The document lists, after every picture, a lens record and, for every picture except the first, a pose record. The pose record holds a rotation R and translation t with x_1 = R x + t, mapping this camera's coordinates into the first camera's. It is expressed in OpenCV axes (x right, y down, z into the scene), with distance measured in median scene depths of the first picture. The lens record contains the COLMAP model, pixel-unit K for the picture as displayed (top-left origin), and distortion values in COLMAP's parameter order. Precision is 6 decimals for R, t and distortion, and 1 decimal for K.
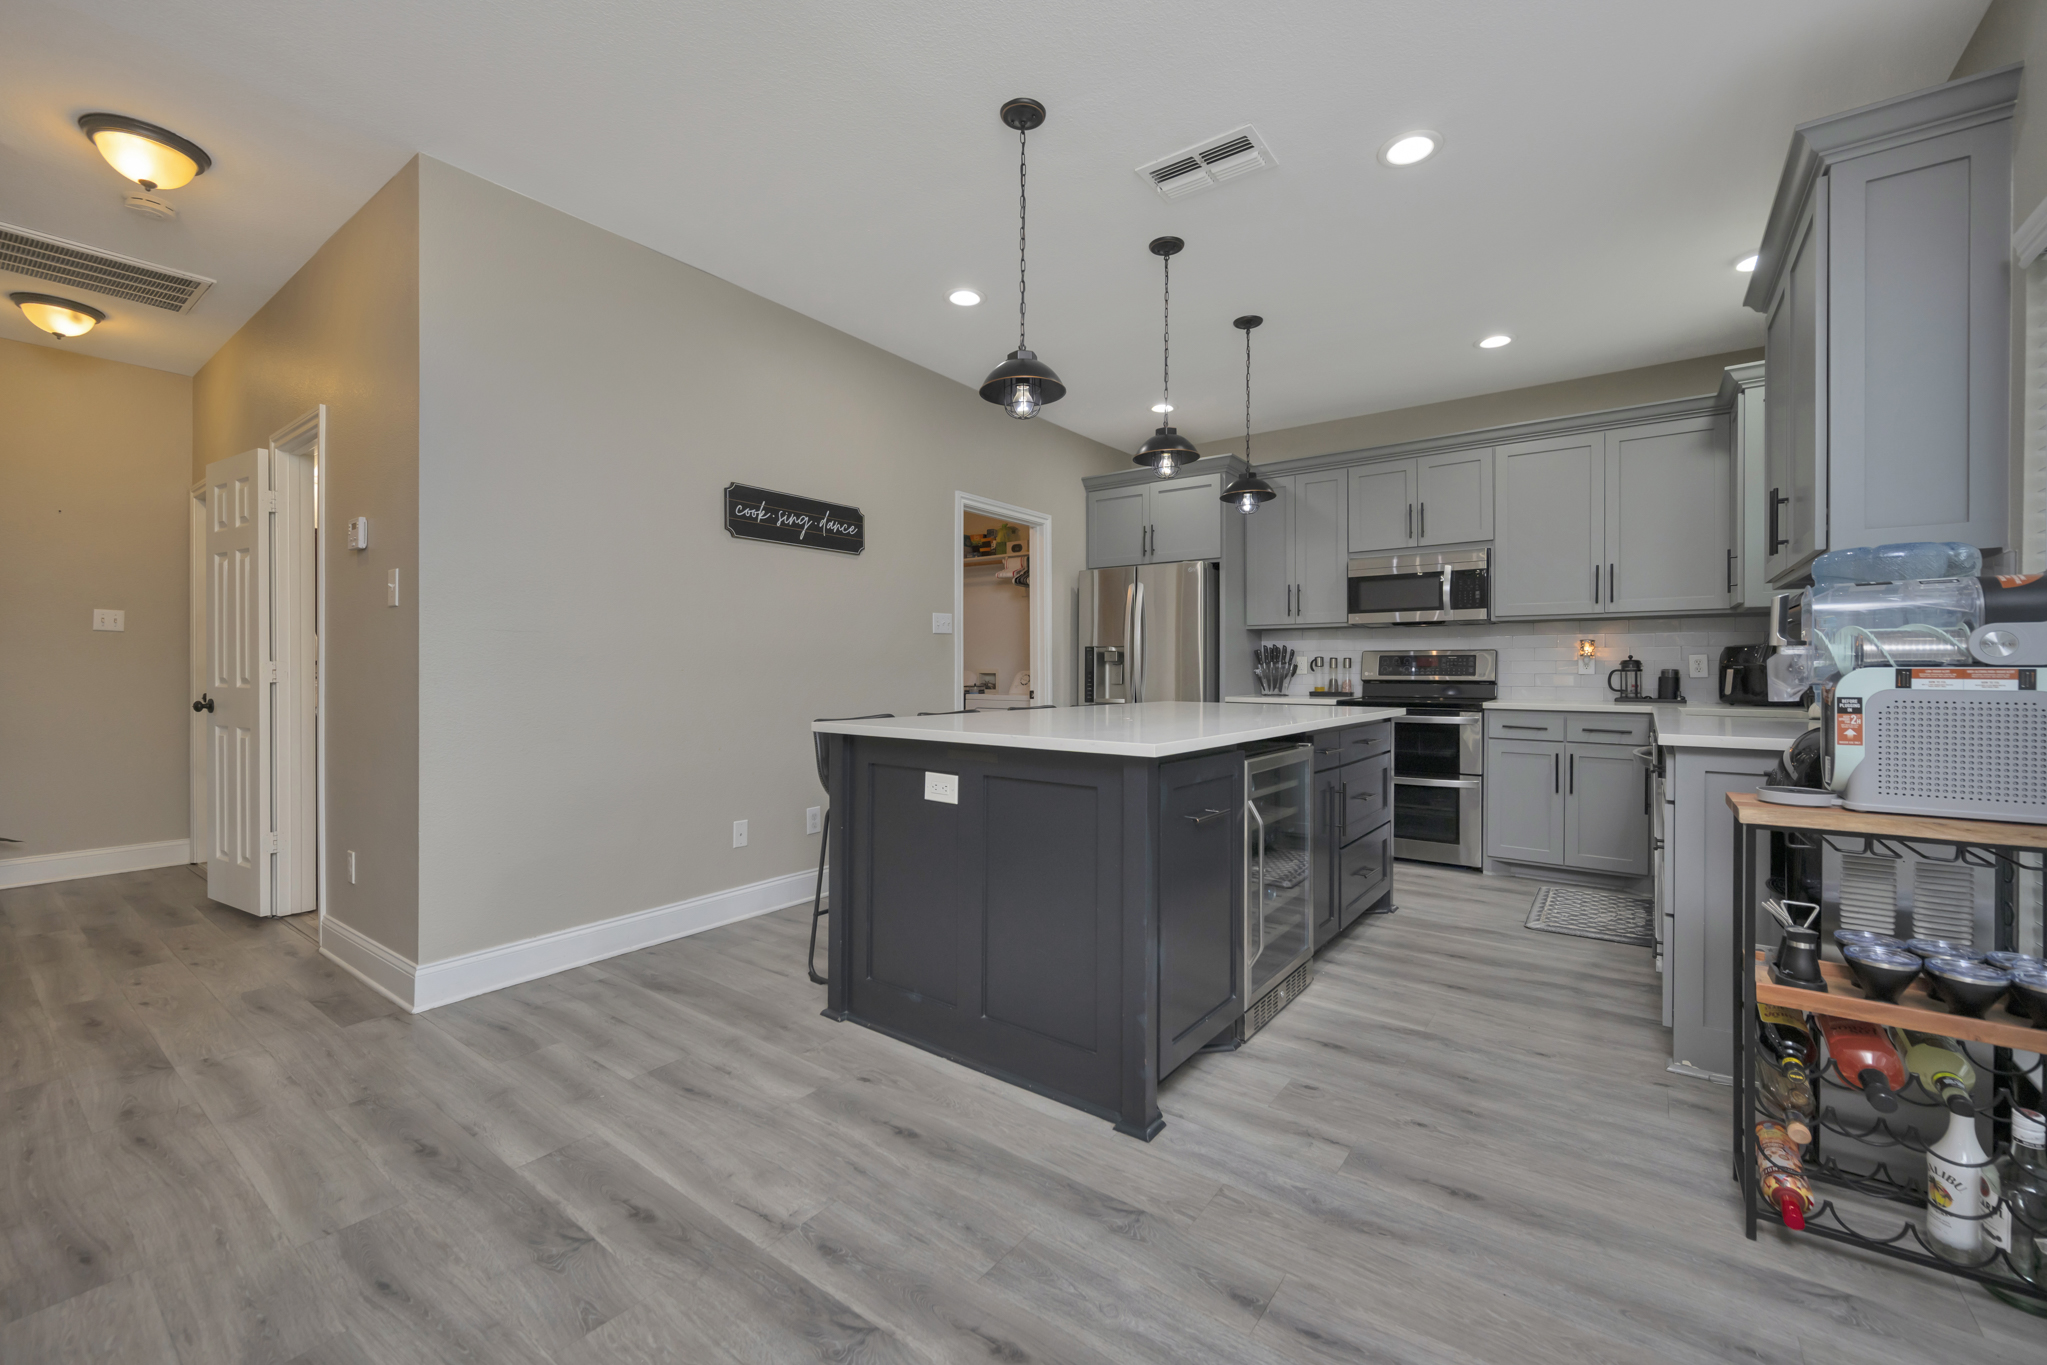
lens RADIAL K [[830.2, 0, 1031.1], [0, 830.2, 669.1], [0, 0, 1]] dist [-0.000426, -0.000250]
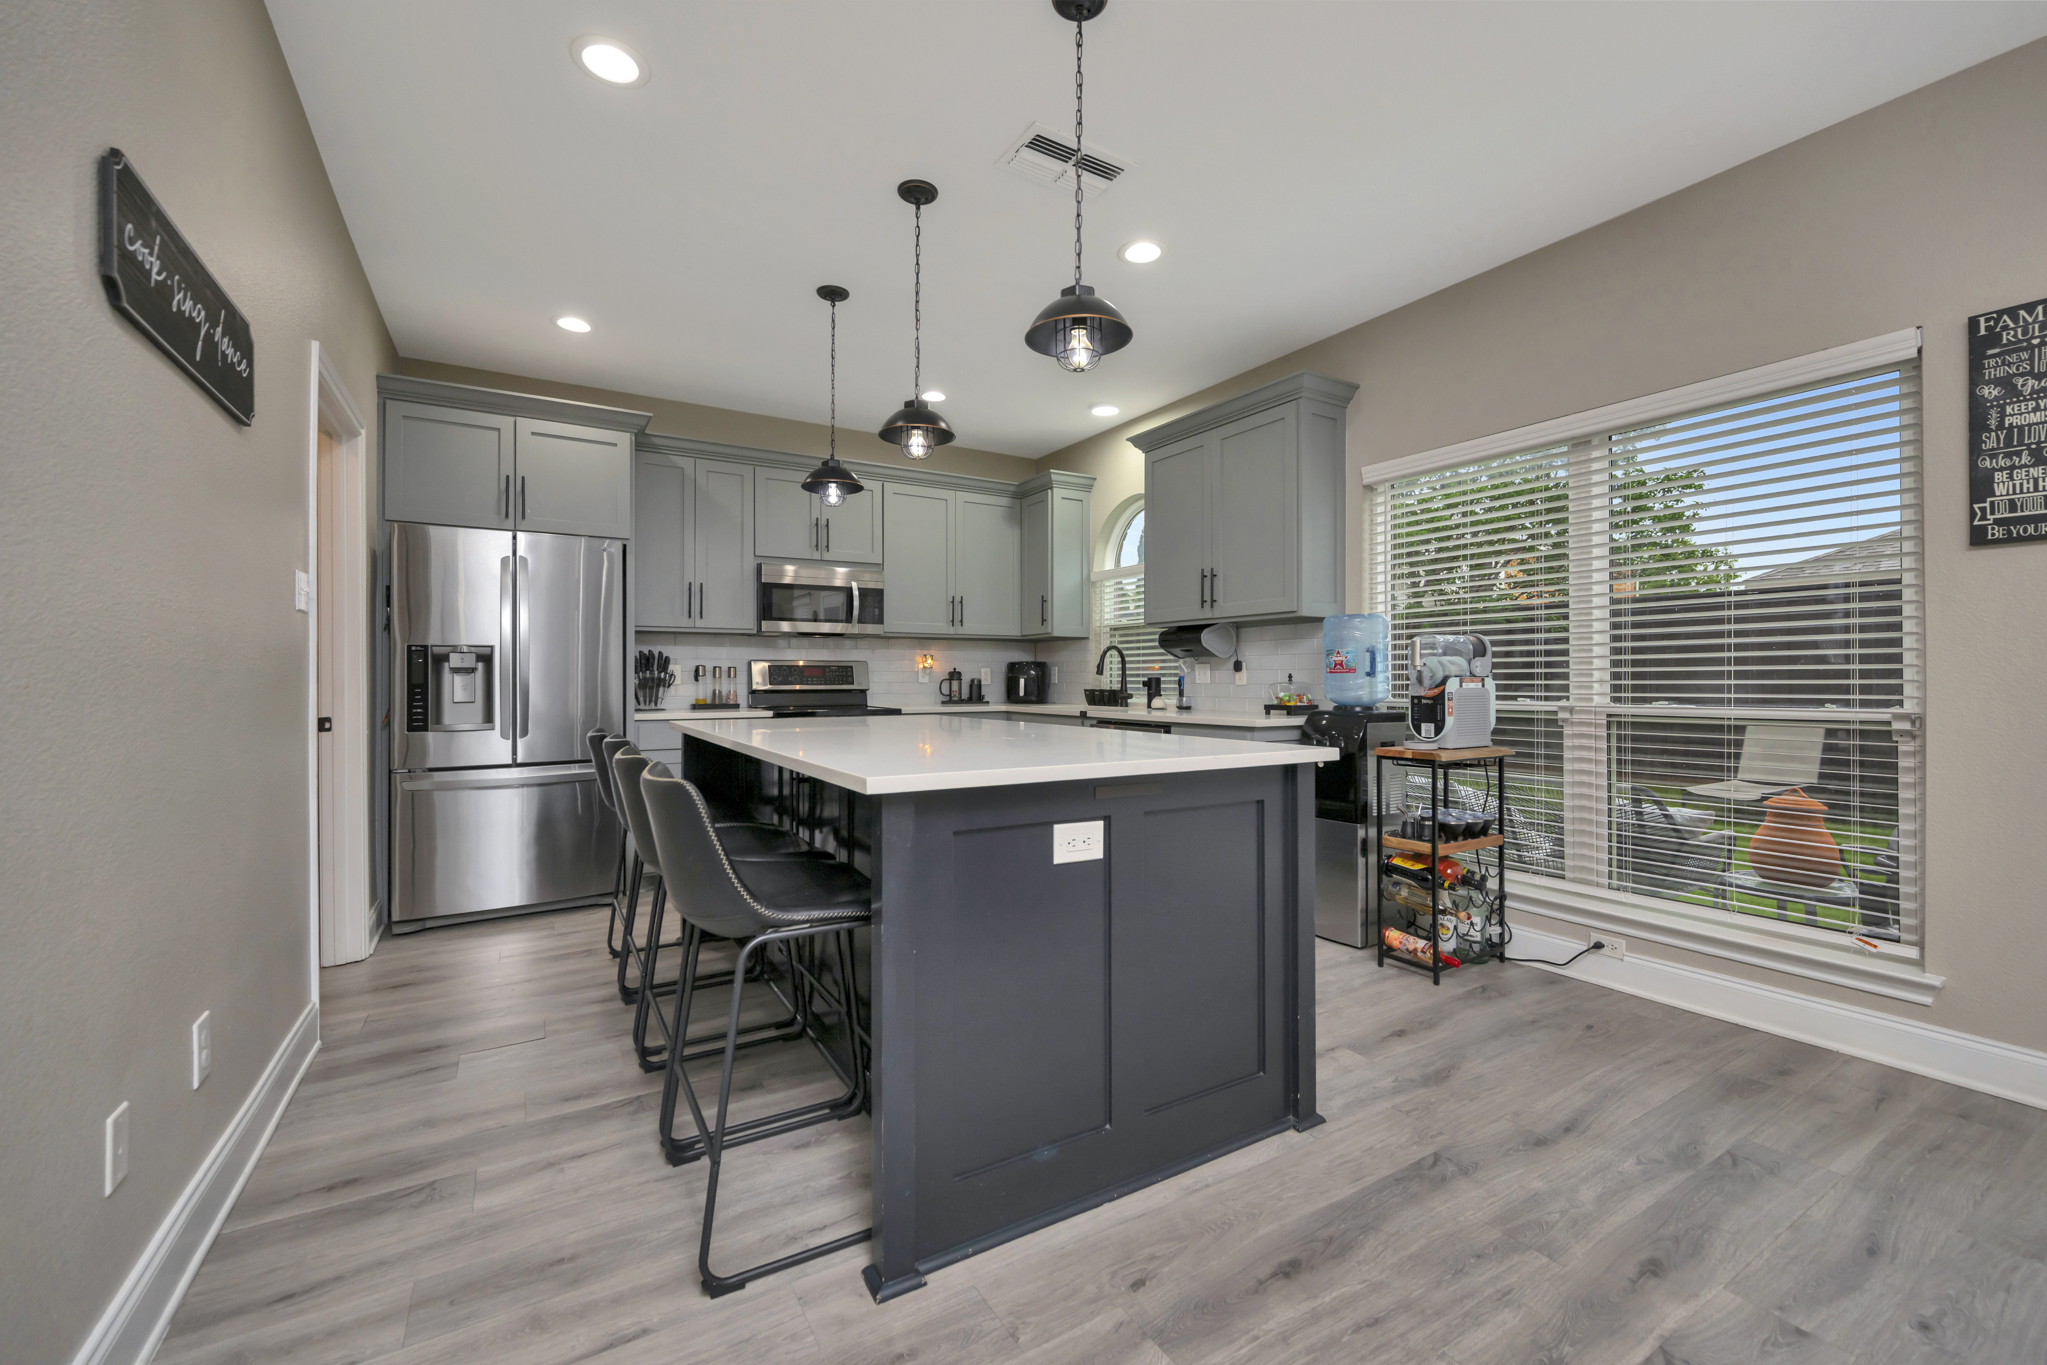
lens RADIAL K [[831.3, 0, 1027.6], [0, 831.3, 672.2], [0, 0, 1]] dist [-0.000644, -0.000186]
pose [[0.377737, 0.005150, 0.925898, -0.431175], [0.002188, 0.999977, -0.006455, -0.001088], [-0.925910, 0.004464, 0.377717, 0.410018]]
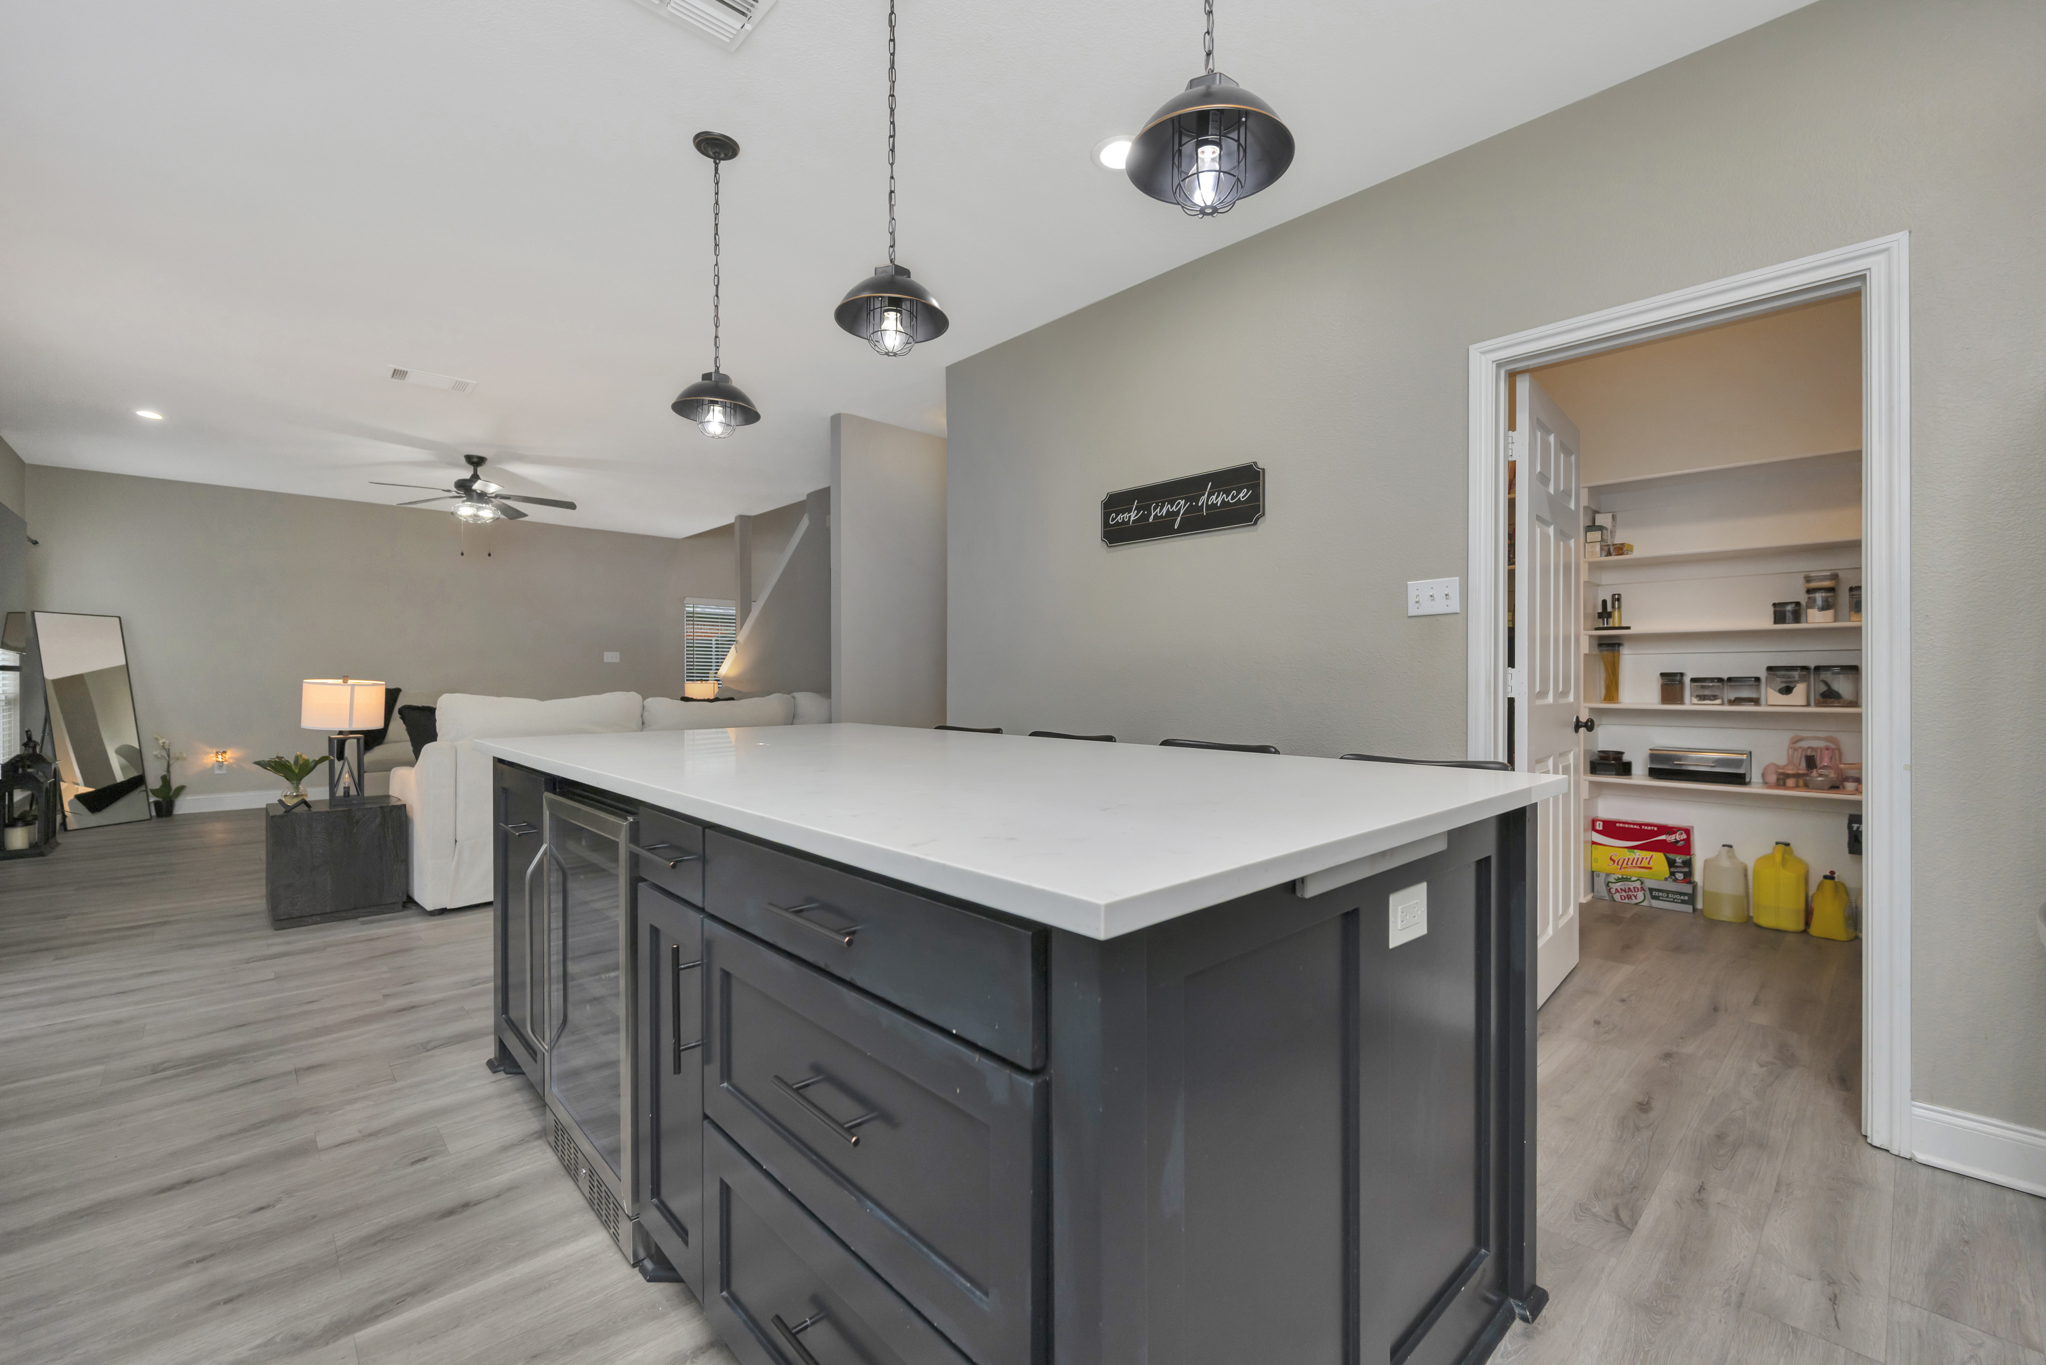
lens RADIAL K [[853.5, 0, 1027.0], [0, 853.5, 677.3], [0, 0, 1]] dist [-0.001969, -0.000310]
pose [[-0.178049, -0.004575, -0.984011, 0.536657], [0.000539, 0.999989, -0.004747, 0.001957], [0.984021, -0.001375, -0.178045, 0.869224]]
